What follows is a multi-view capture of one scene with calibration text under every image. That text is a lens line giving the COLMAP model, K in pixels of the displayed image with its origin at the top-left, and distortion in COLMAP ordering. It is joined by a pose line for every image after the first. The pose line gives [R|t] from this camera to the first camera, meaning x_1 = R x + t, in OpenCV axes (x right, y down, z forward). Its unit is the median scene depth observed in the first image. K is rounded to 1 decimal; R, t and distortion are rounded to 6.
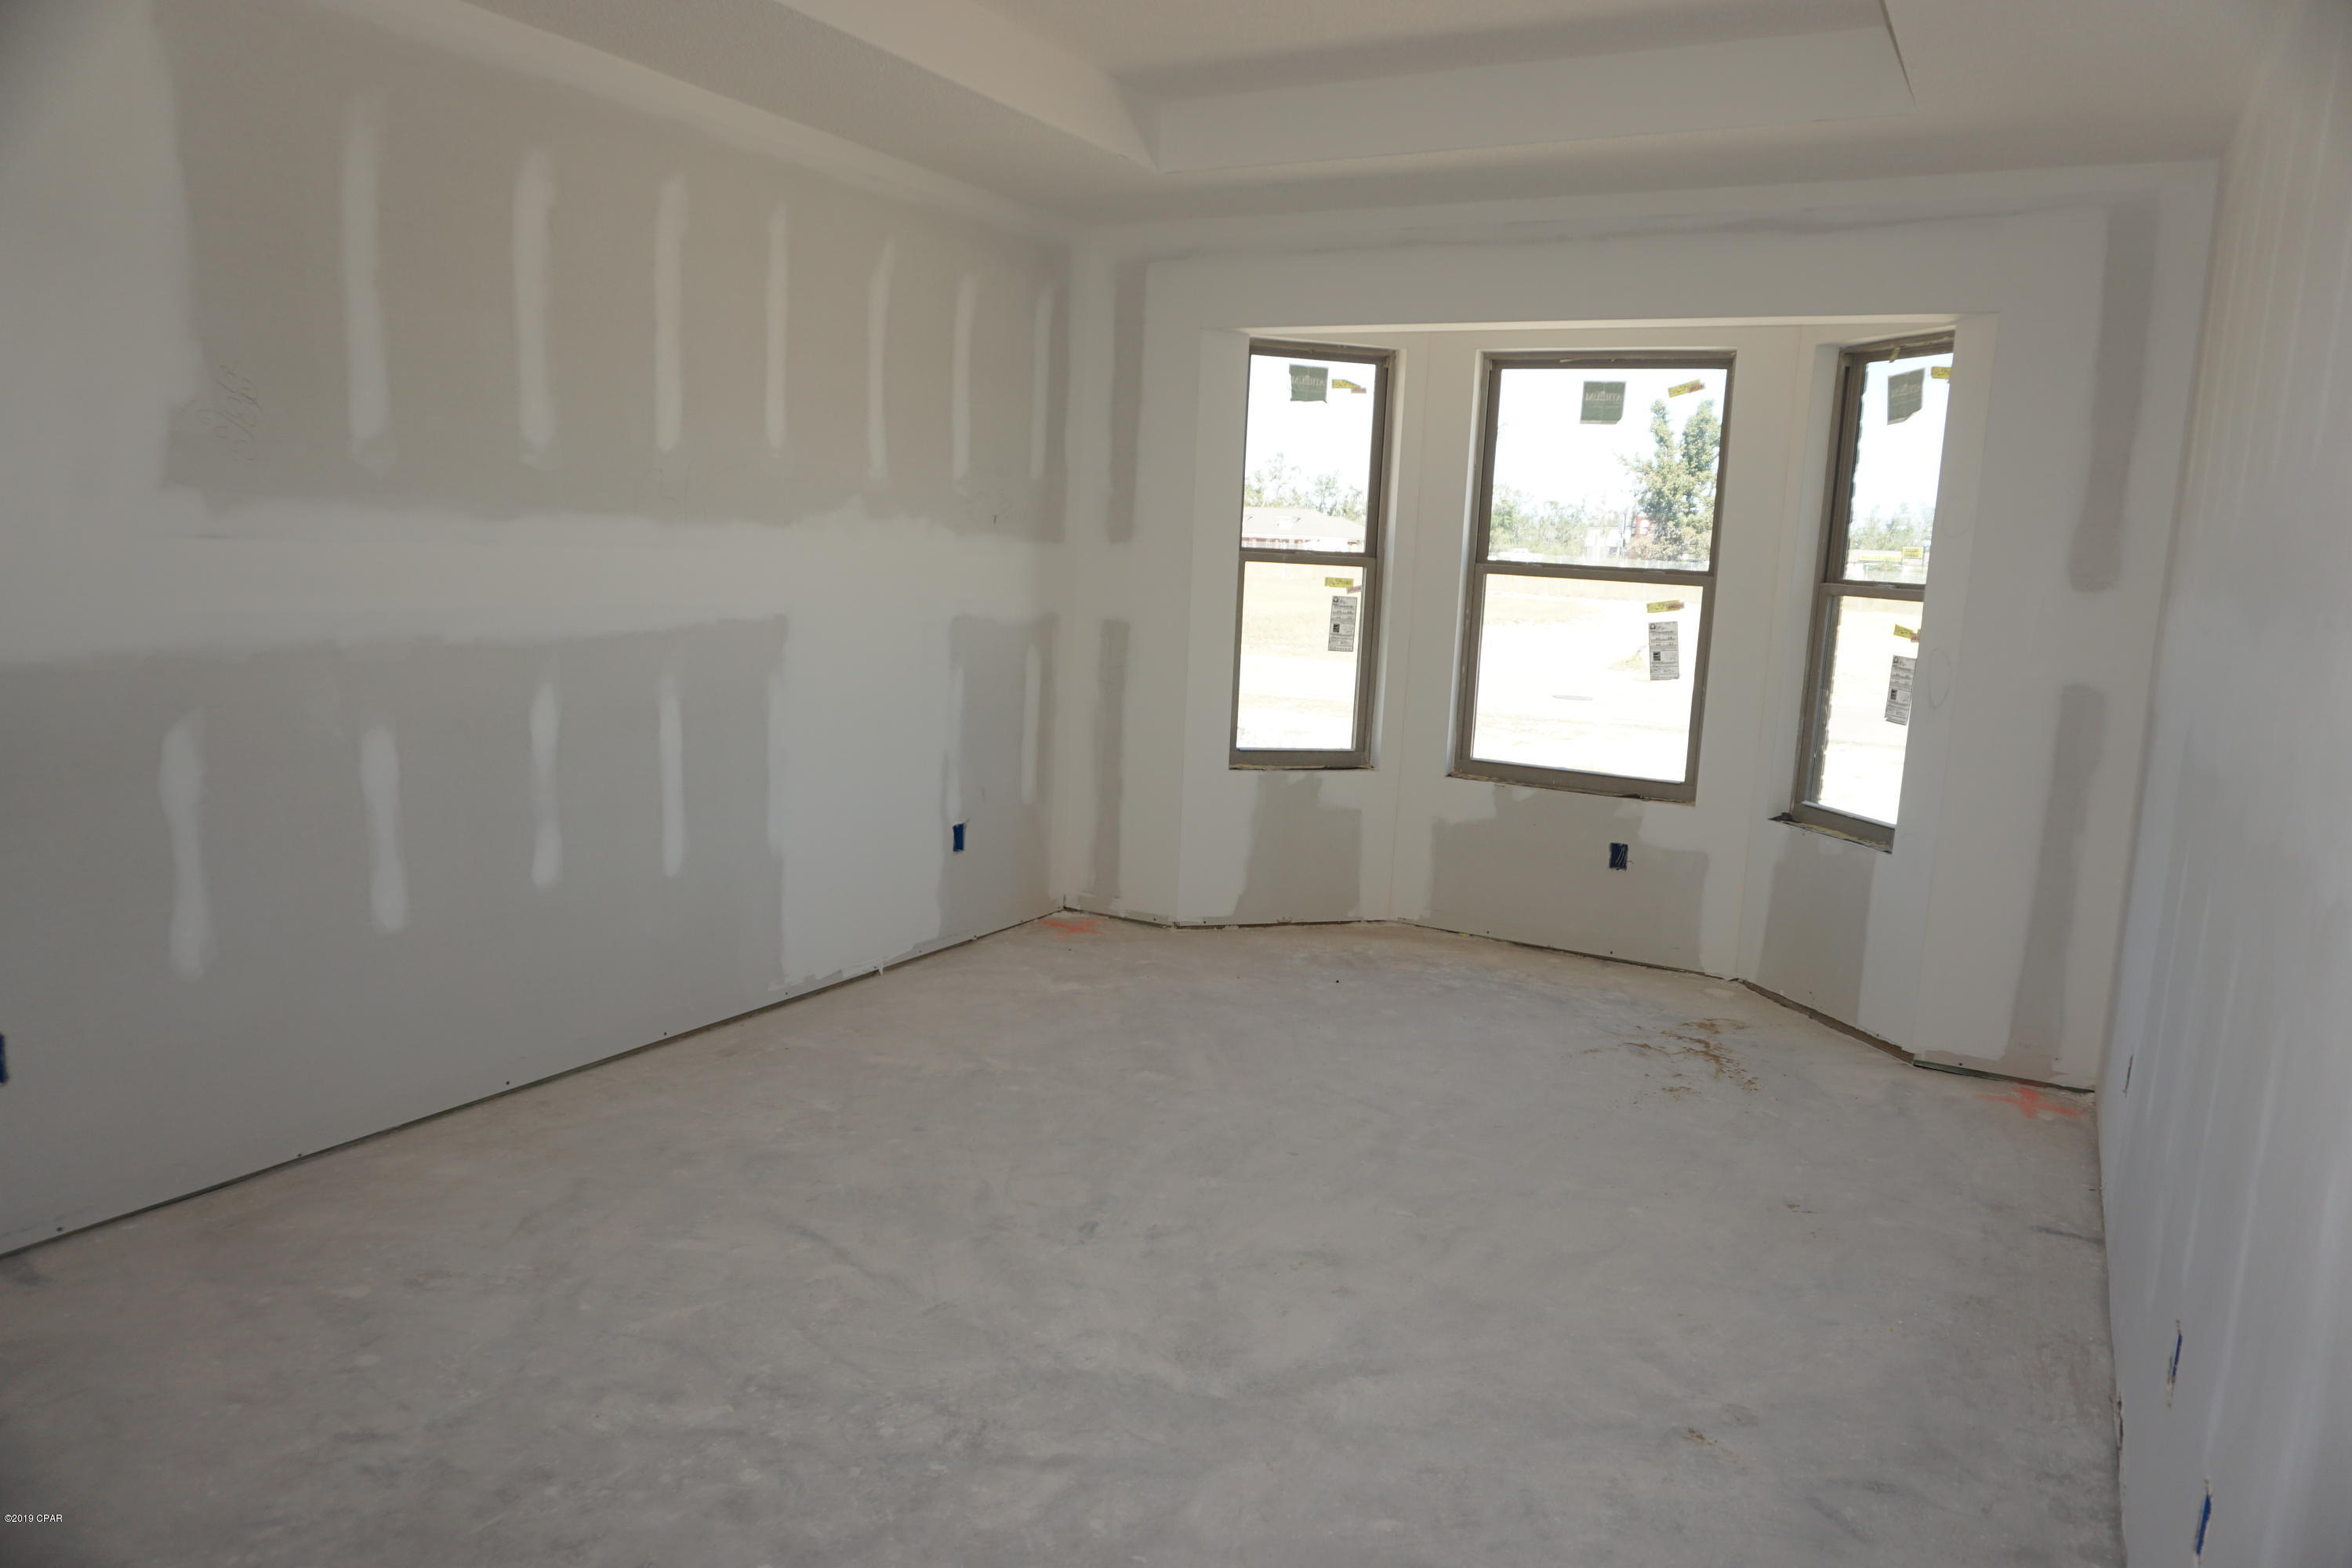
lens RADIAL K [[1575.3, 0, 1184.1], [0, 1575.3, 786.6], [0, 0, 1]] dist [-0.039346, 0.024502]
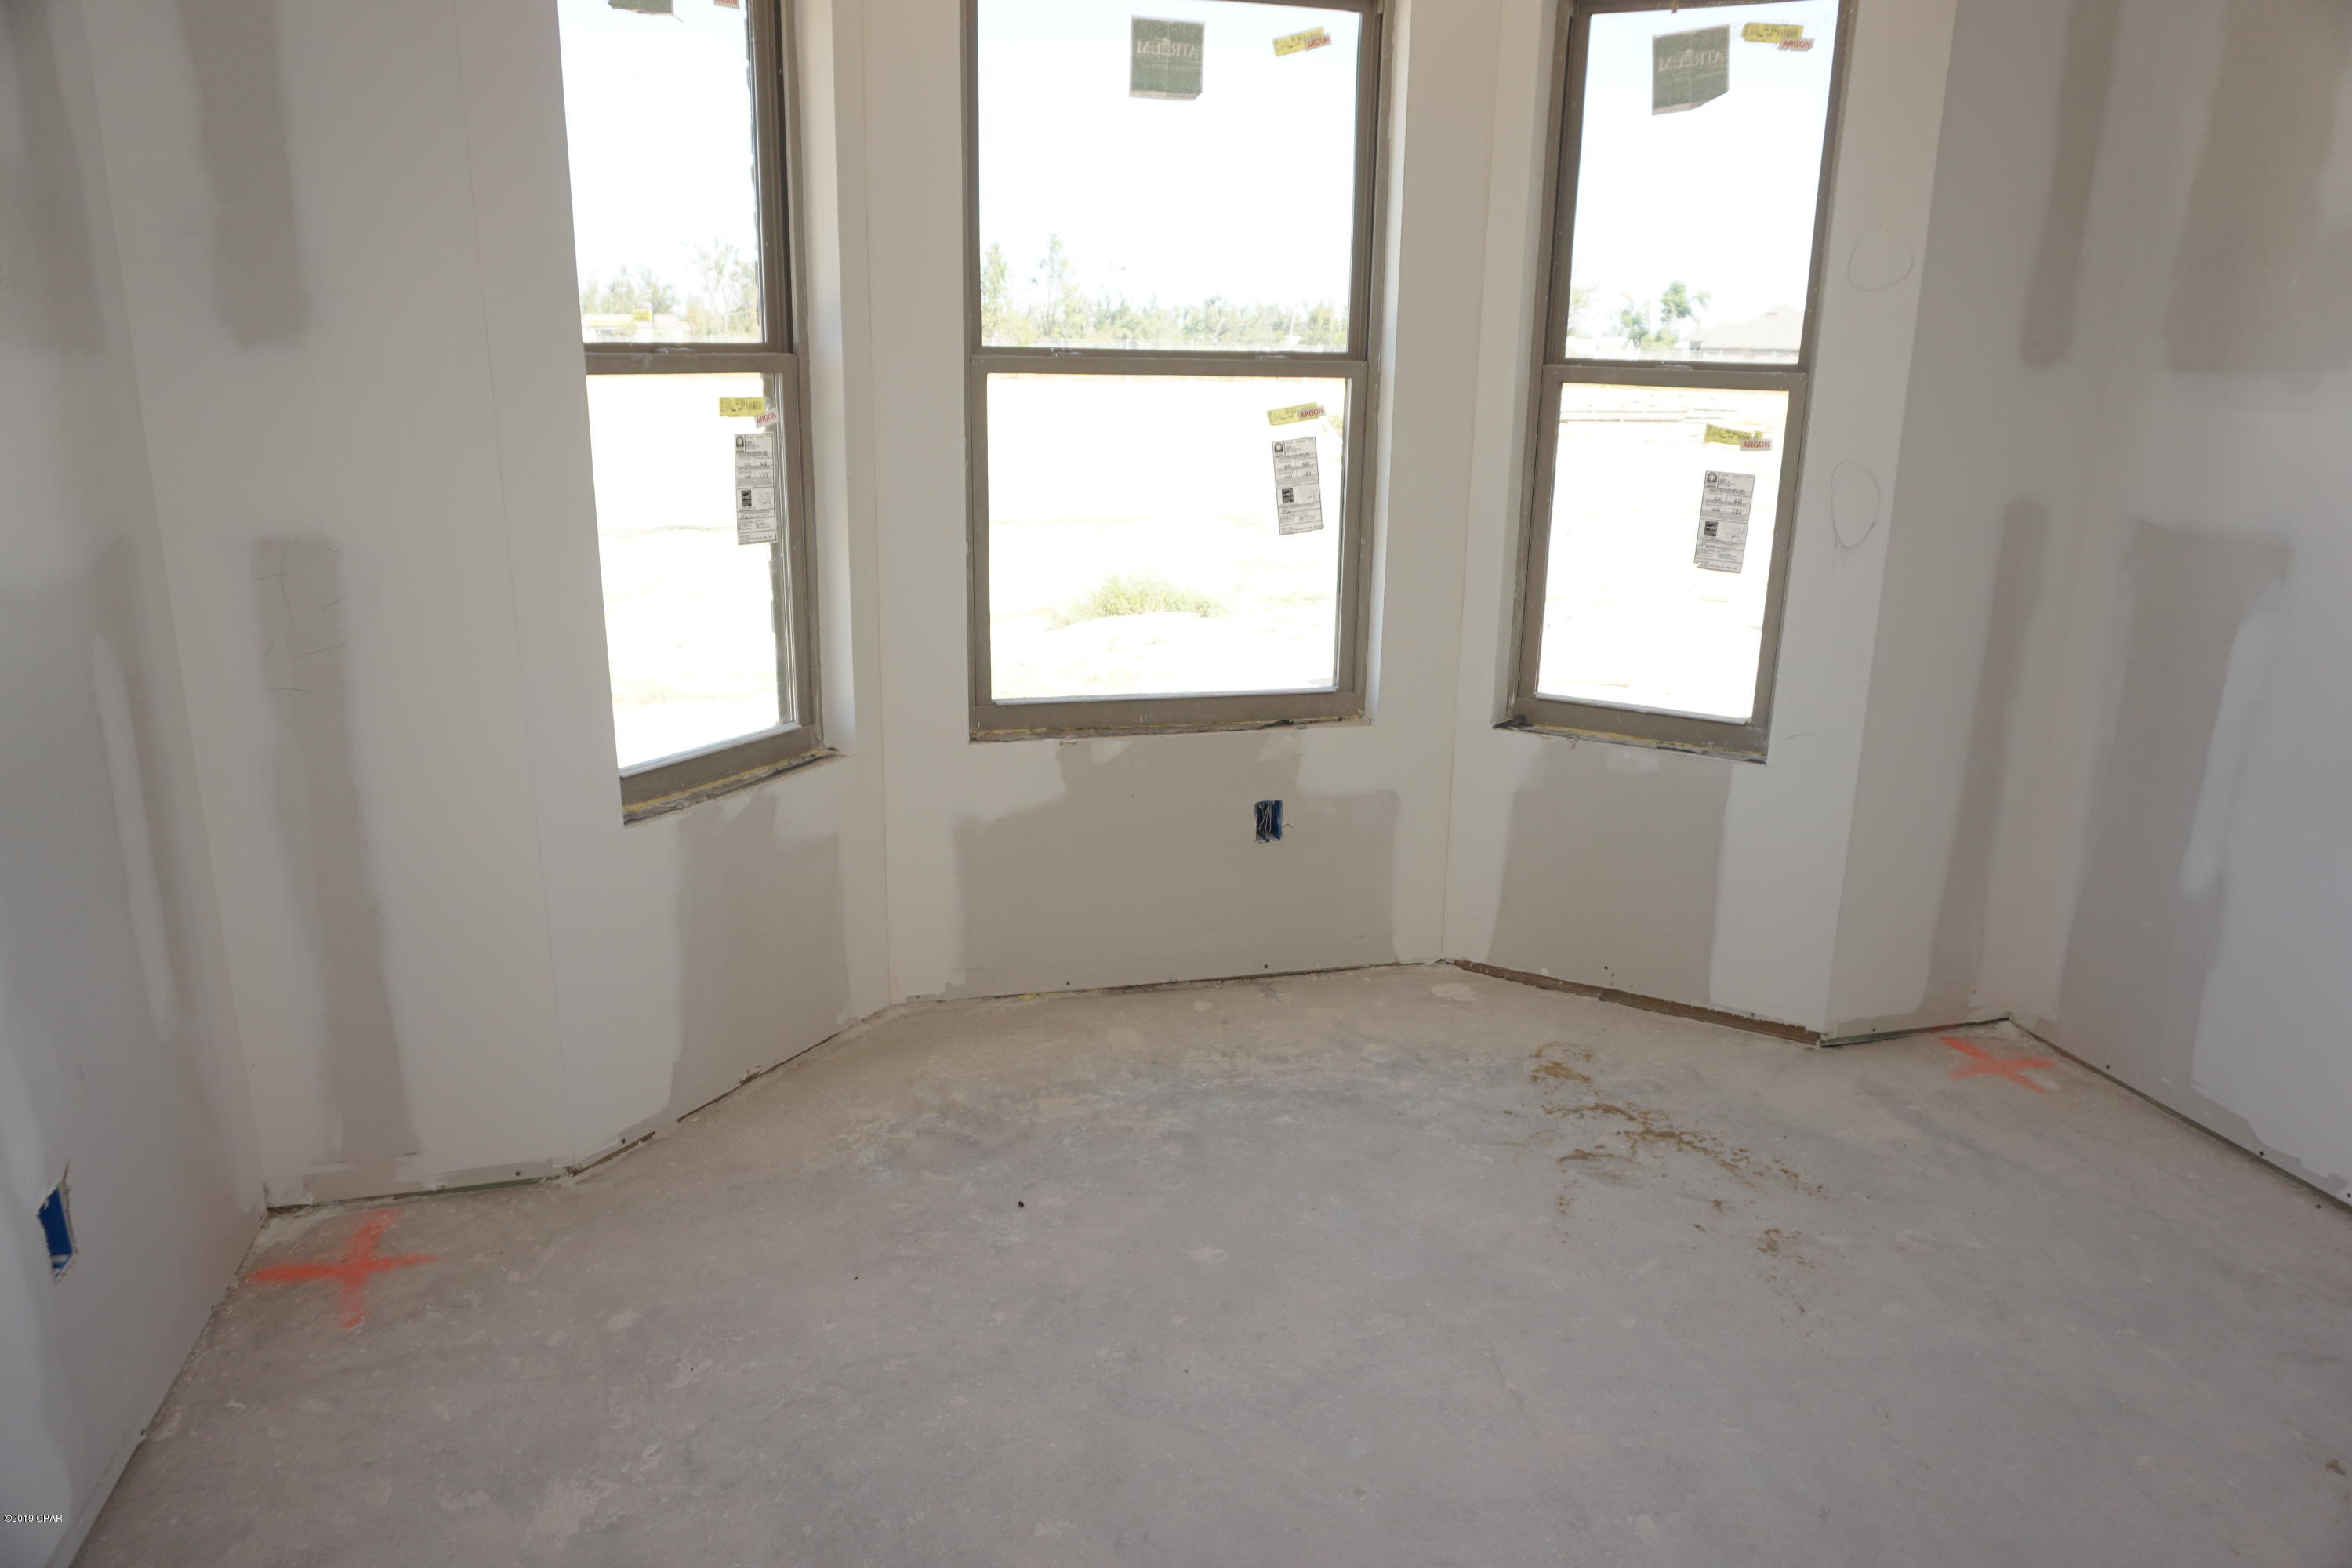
lens RADIAL K [[1575.3, 0, 1175.5], [0, 1575.3, 780.0], [0, 0, 1]] dist [-0.039346, 0.024502]
pose [[0.723895, -0.218307, 0.654459, -0.167182], [0.125703, 0.974473, 0.186014, -0.097572], [-0.678361, -0.052388, 0.732858, 0.584971]]
